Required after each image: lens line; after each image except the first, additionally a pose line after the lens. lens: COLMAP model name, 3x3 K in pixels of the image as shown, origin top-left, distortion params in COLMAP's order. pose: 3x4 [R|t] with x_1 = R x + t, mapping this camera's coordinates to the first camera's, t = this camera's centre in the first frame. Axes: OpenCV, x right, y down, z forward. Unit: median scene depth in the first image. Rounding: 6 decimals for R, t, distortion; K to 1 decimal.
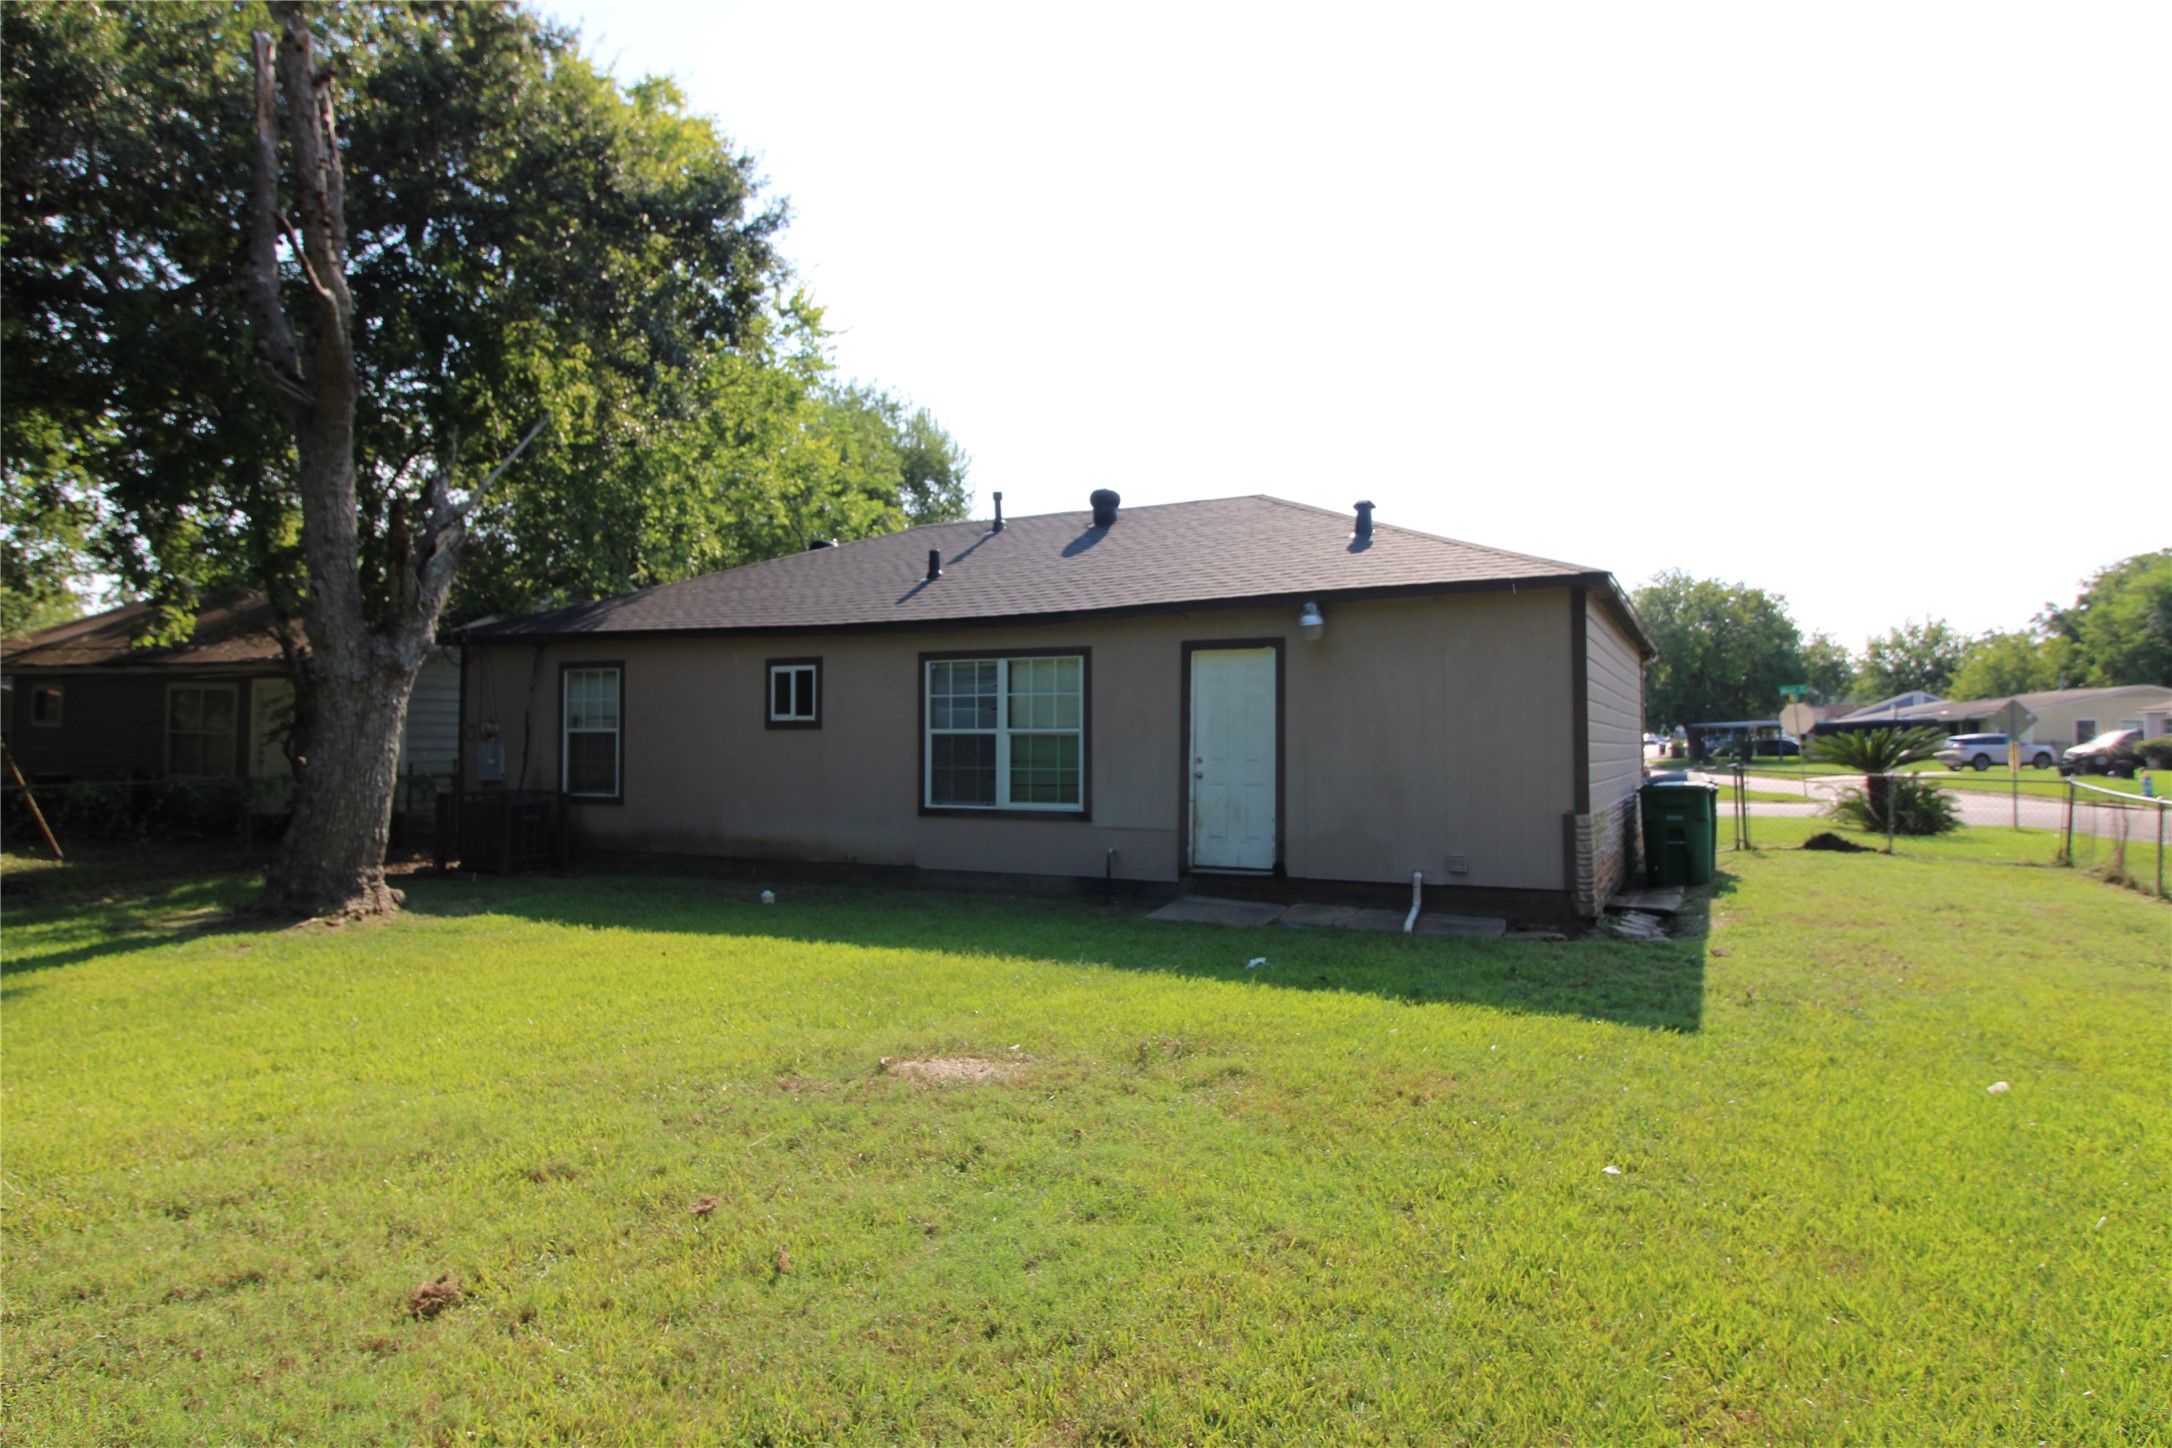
lens RADIAL K [[1308.4, 0, 1085.5], [0, 1308.4, 625.5], [0, 0, 1]] dist [0.003470, 0.001393]
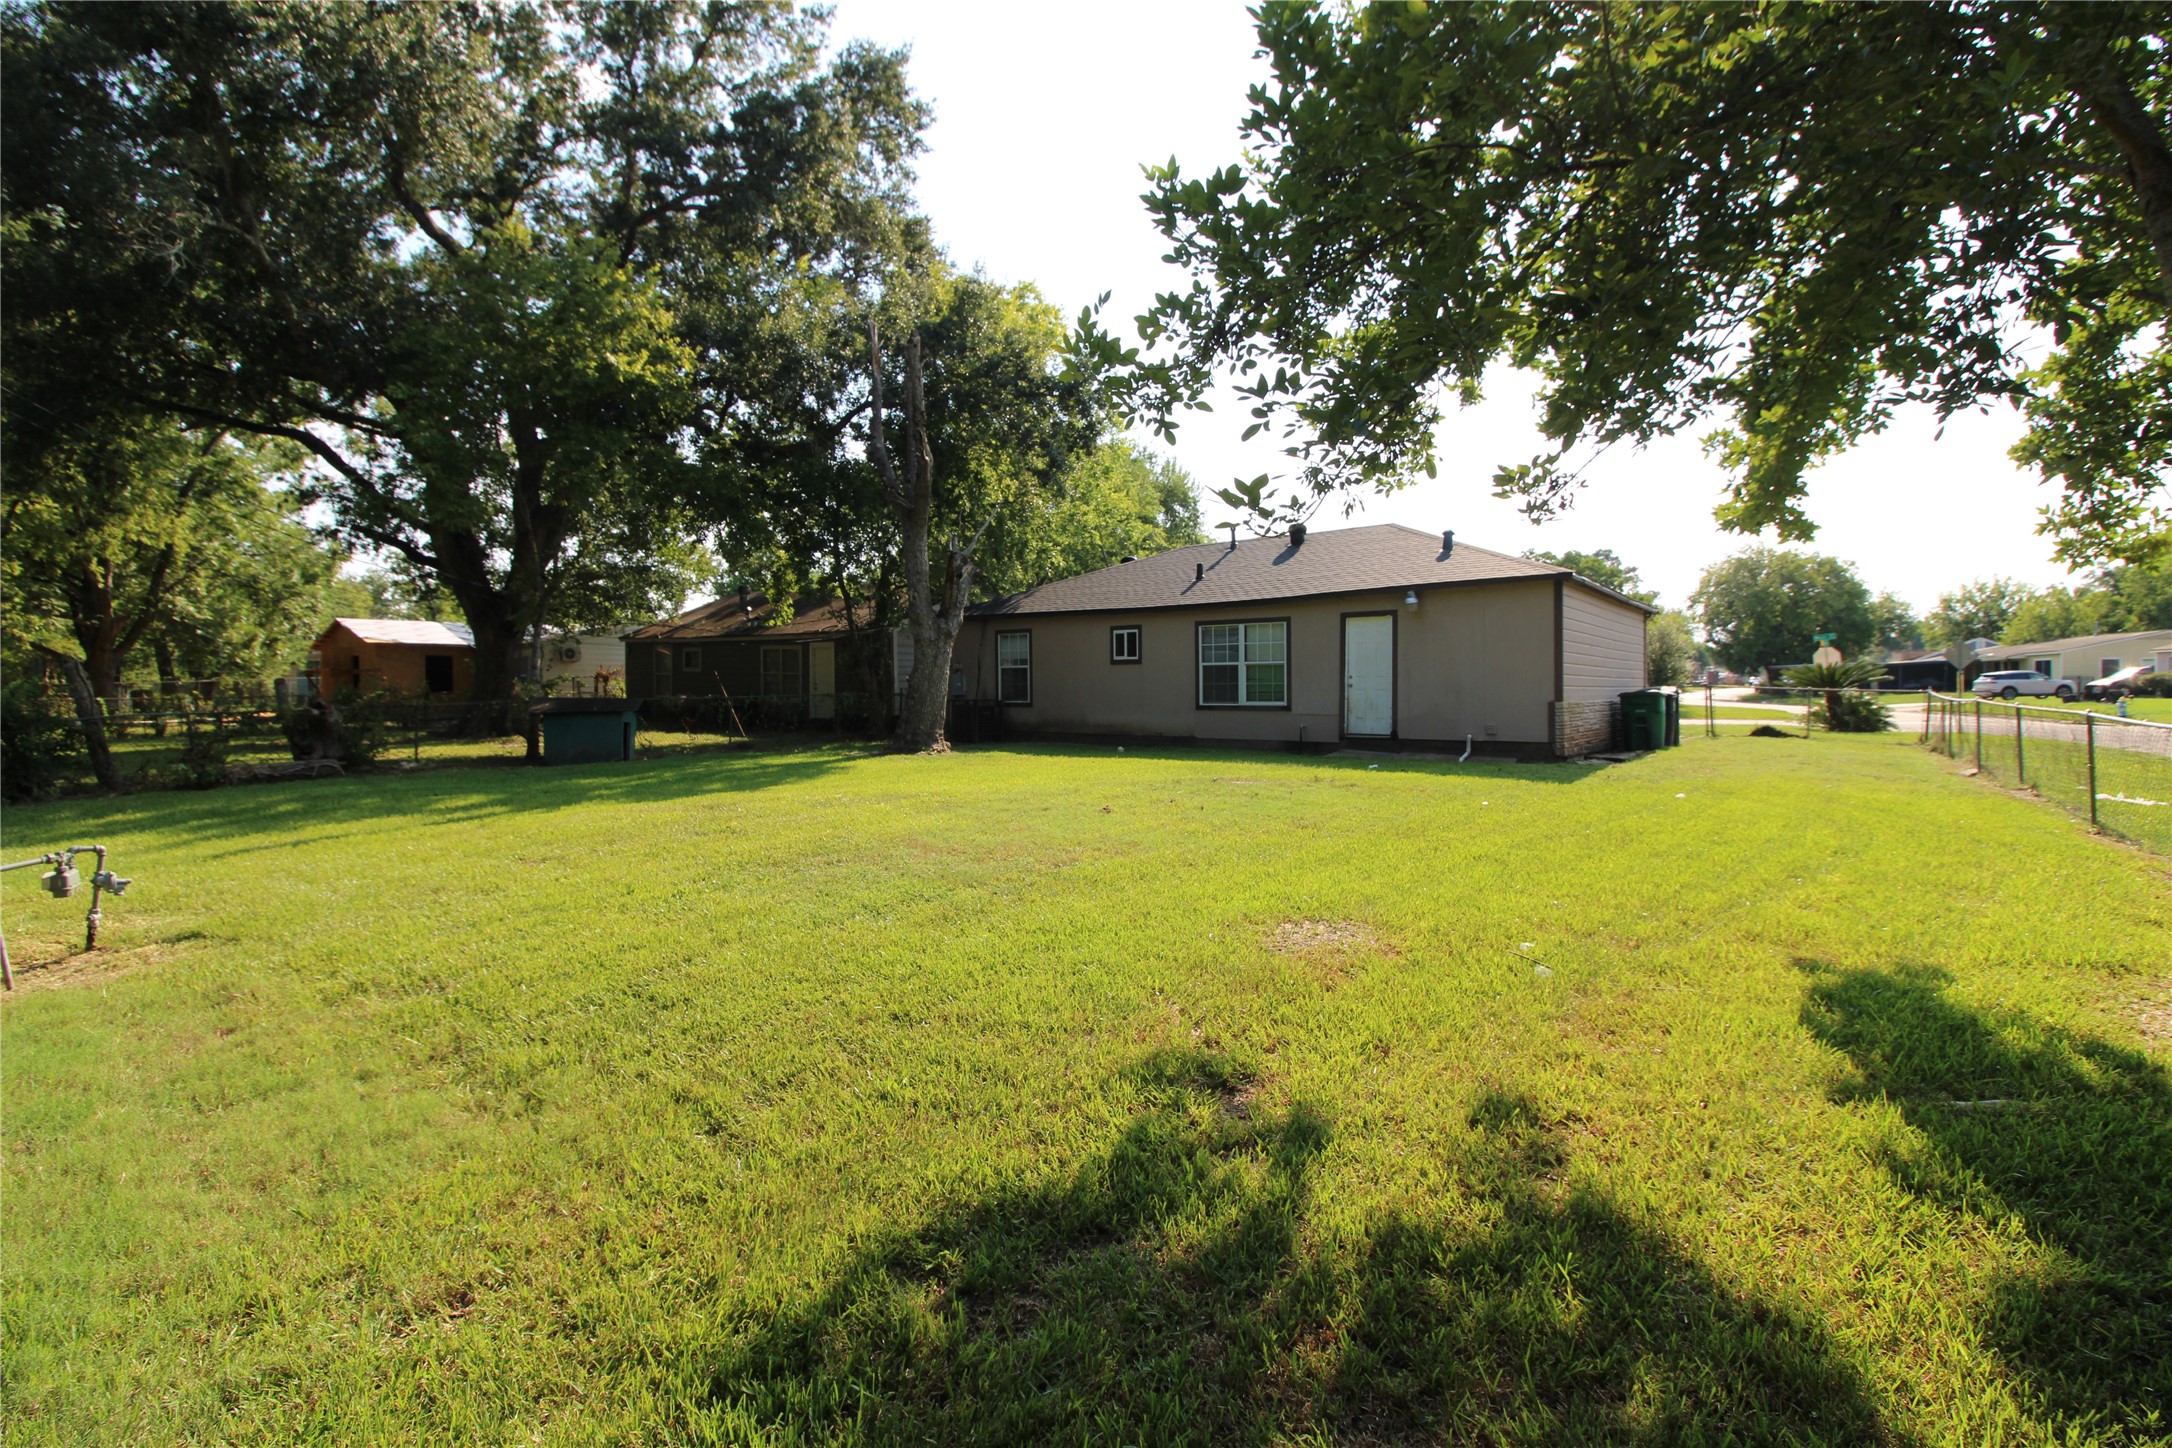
lens RADIAL K [[995.0, 0, 1093.0], [0, 995.0, 689.9], [0, 0, 1]] dist [-0.002201, -0.012671]
pose [[0.982660, -0.005523, -0.185333, -0.009022], [0.022431, 0.995756, 0.089260, -0.010987], [0.184053, -0.091870, 0.978614, -0.382696]]
